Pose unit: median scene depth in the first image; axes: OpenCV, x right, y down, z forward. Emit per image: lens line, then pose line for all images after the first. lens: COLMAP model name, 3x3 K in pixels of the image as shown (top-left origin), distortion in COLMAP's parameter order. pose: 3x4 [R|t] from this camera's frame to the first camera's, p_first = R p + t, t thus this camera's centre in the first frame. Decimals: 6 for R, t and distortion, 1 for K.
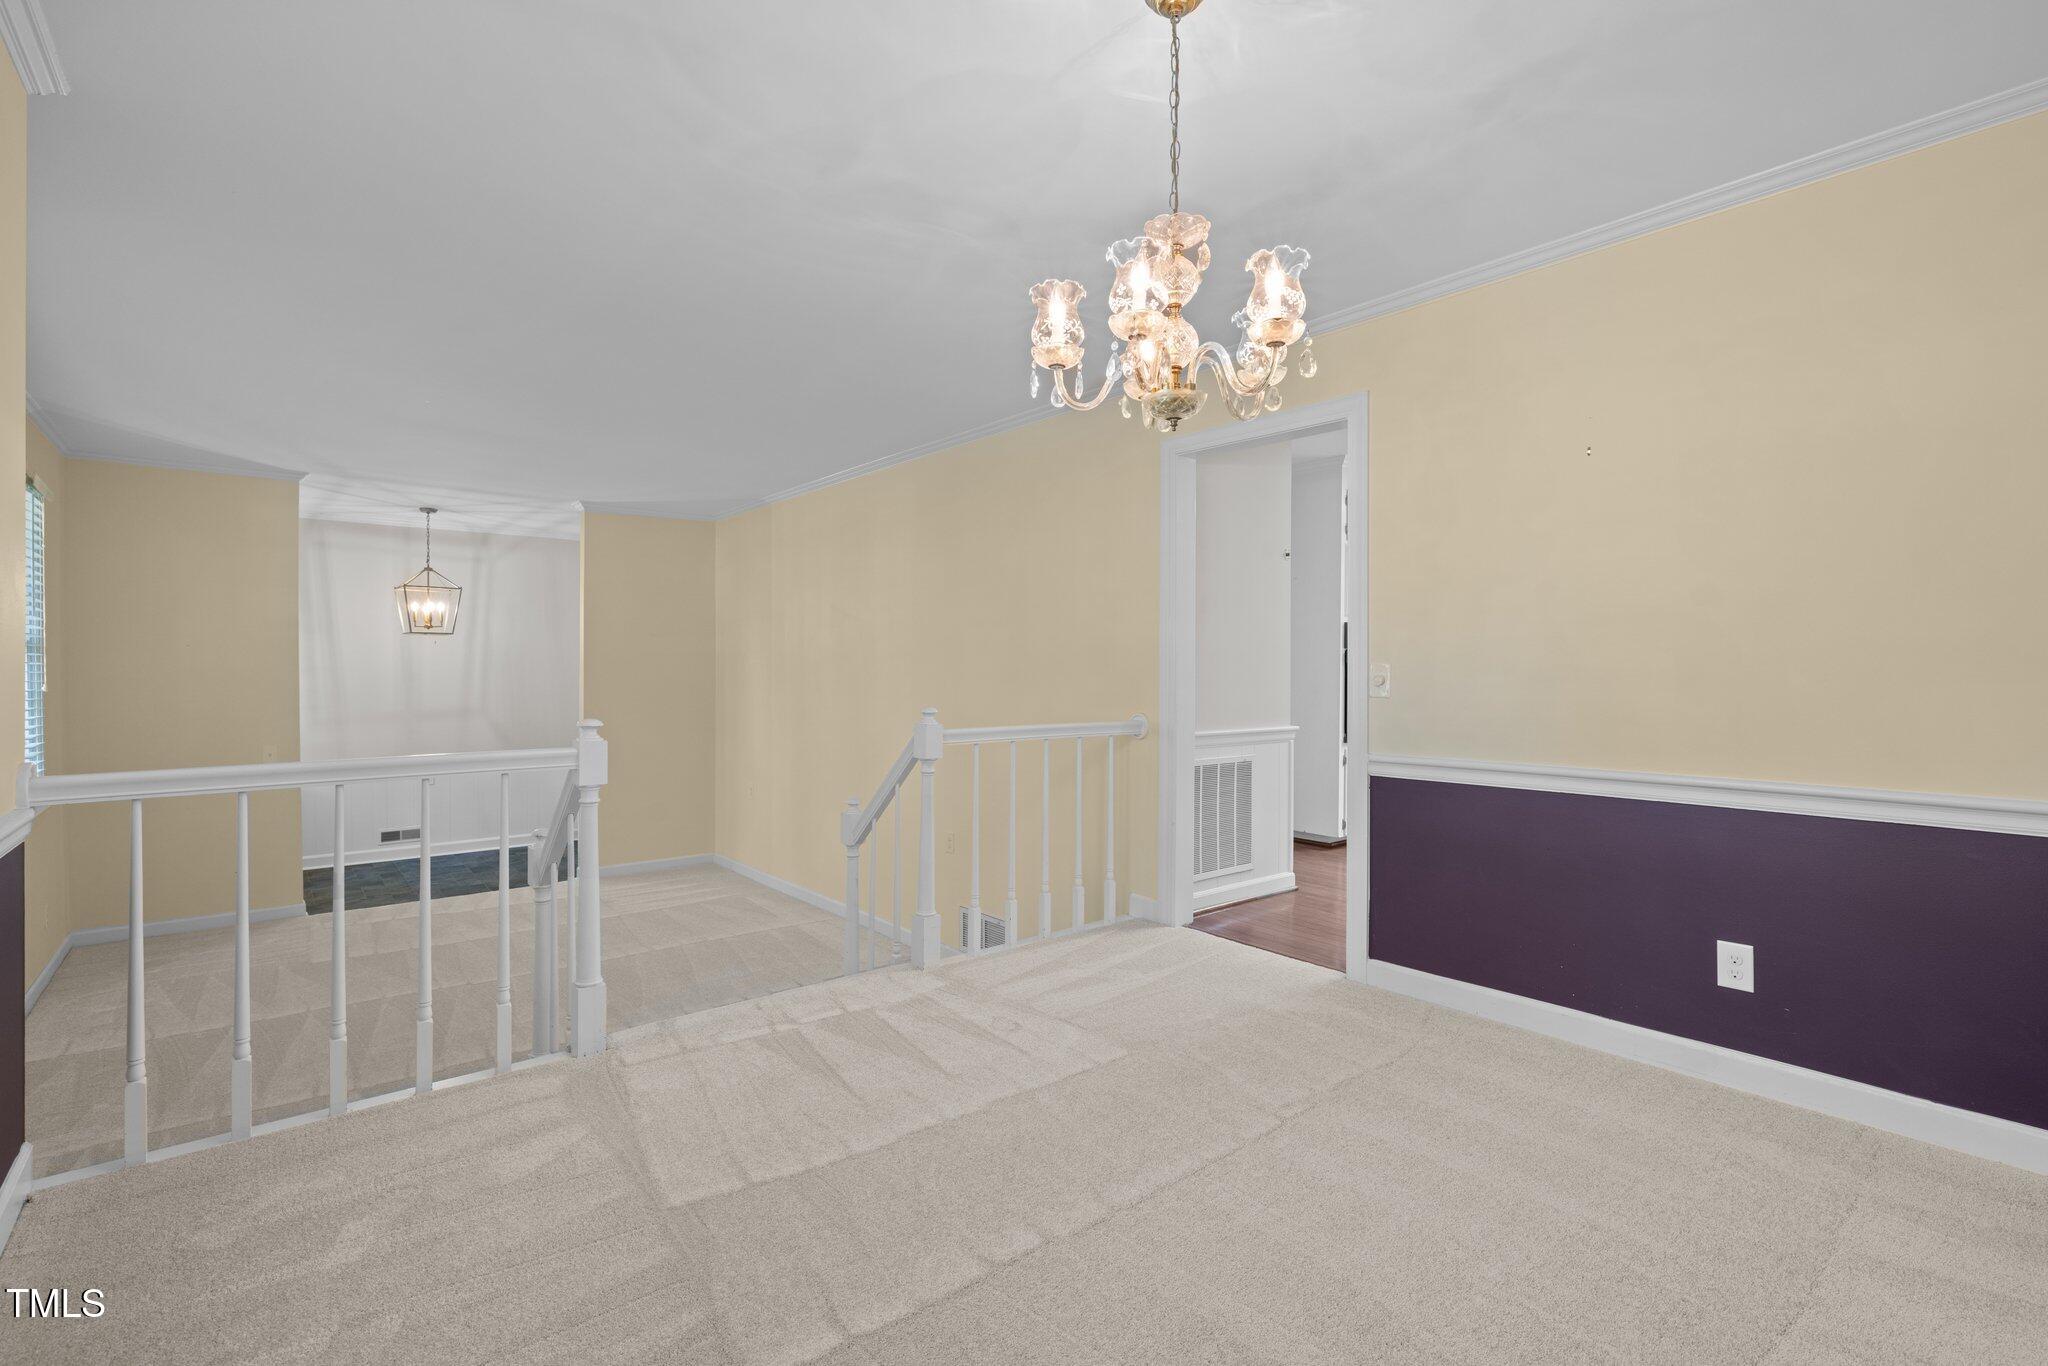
lens RADIAL K [[937.4, 0, 1022.4], [0, 937.4, 686.6], [0, 0, 1]] dist [-0.000646, 0.000890]
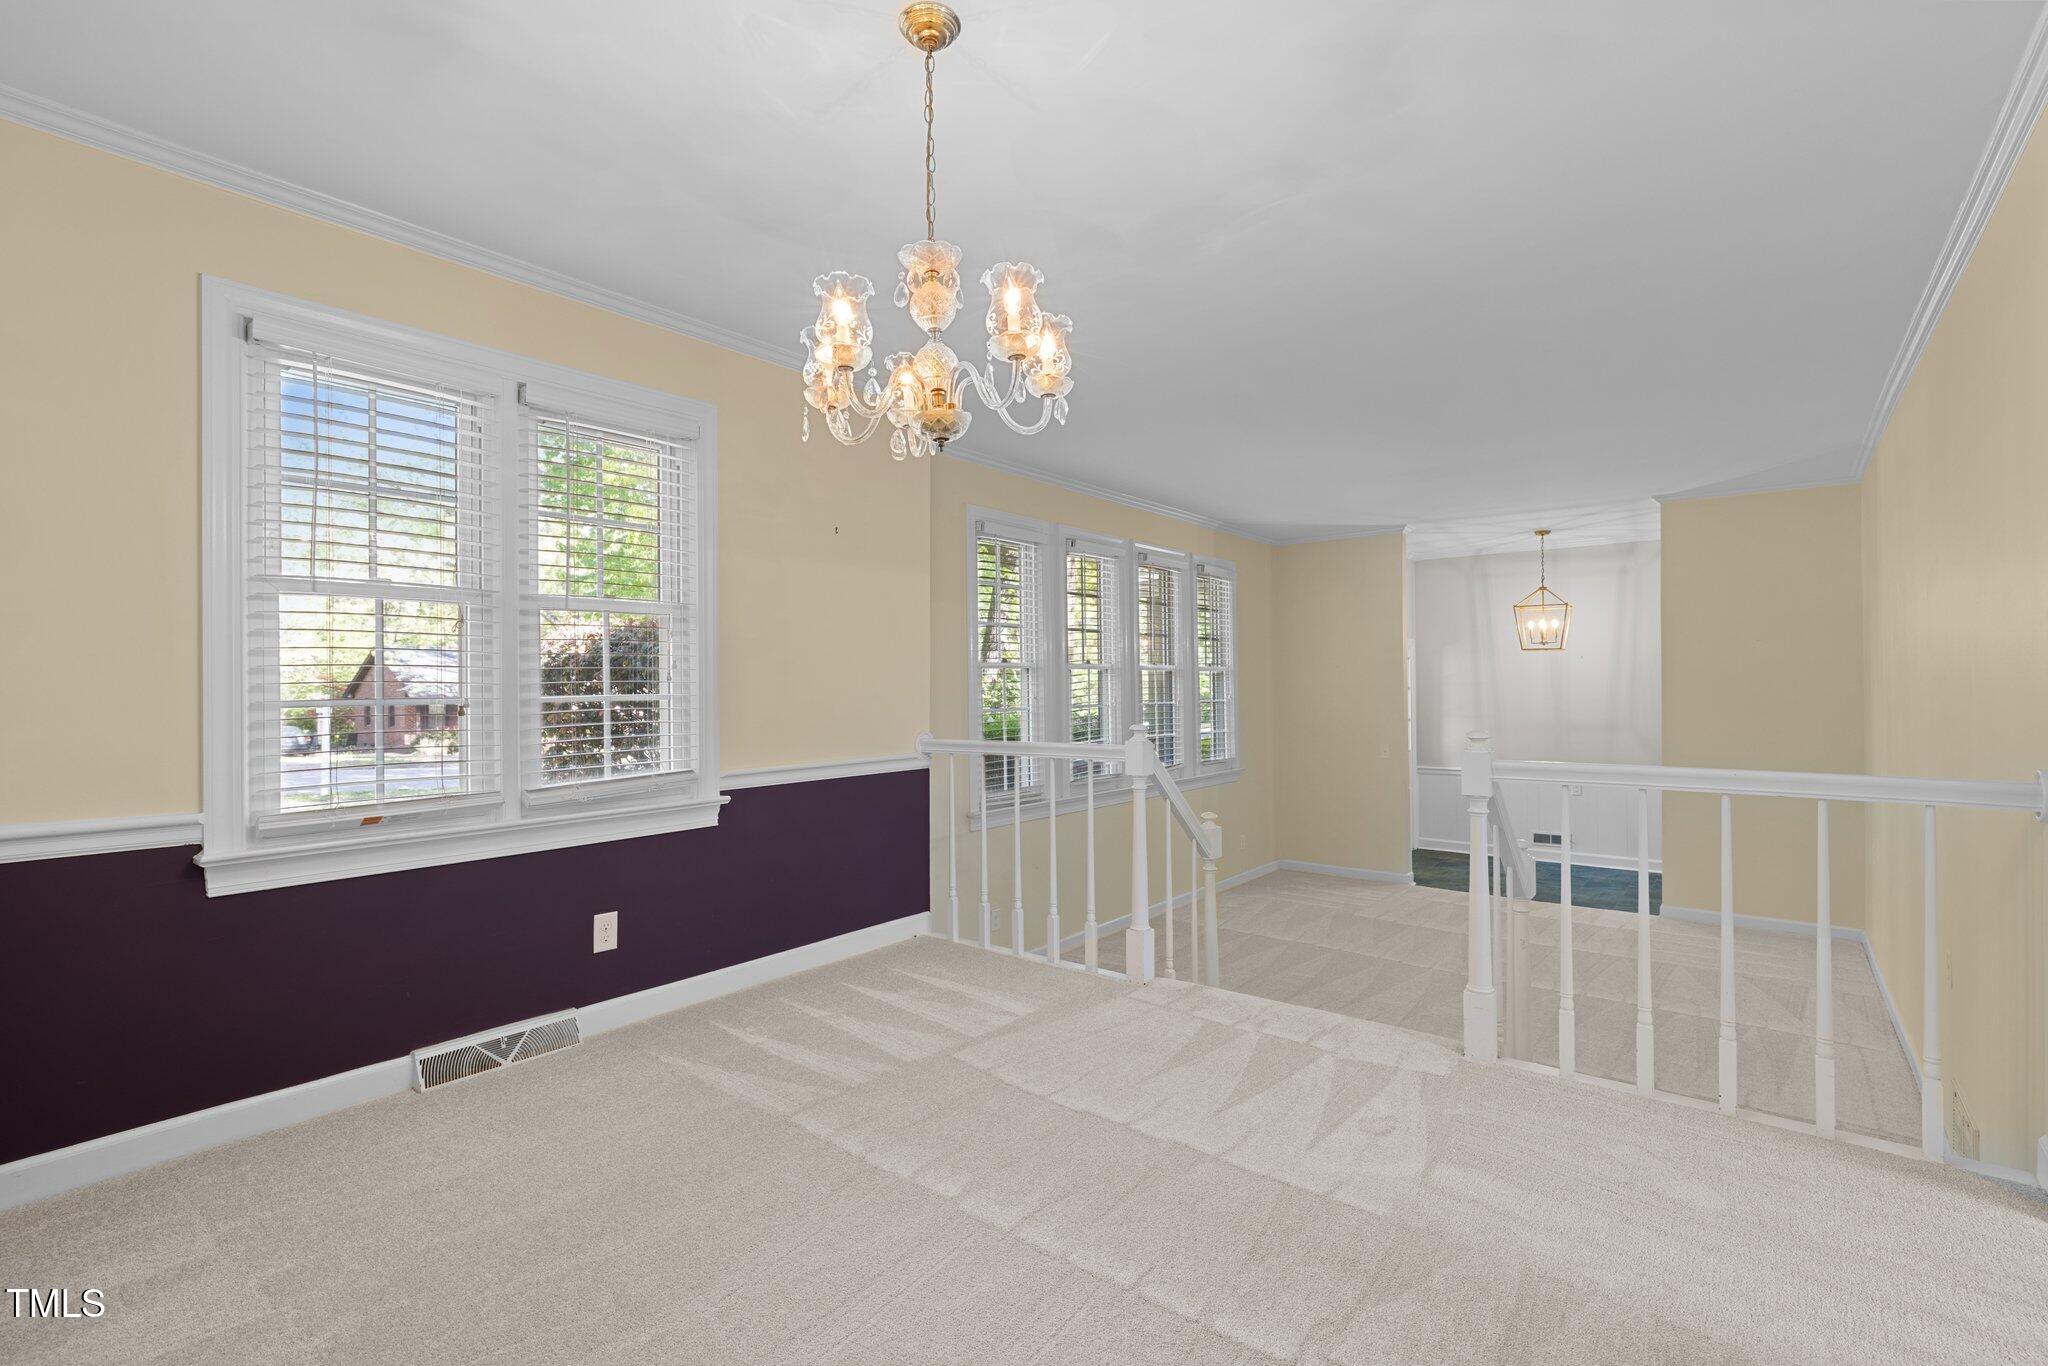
lens RADIAL K [[937.4, 0, 1021.6], [0, 937.4, 679.4], [0, 0, 1]] dist [-0.000646, 0.000890]
pose [[0.198016, -0.009105, -0.980157, 0.287674], [-0.010873, 0.999875, -0.011485, -0.004076], [0.980139, 0.012932, 0.197892, 0.215430]]
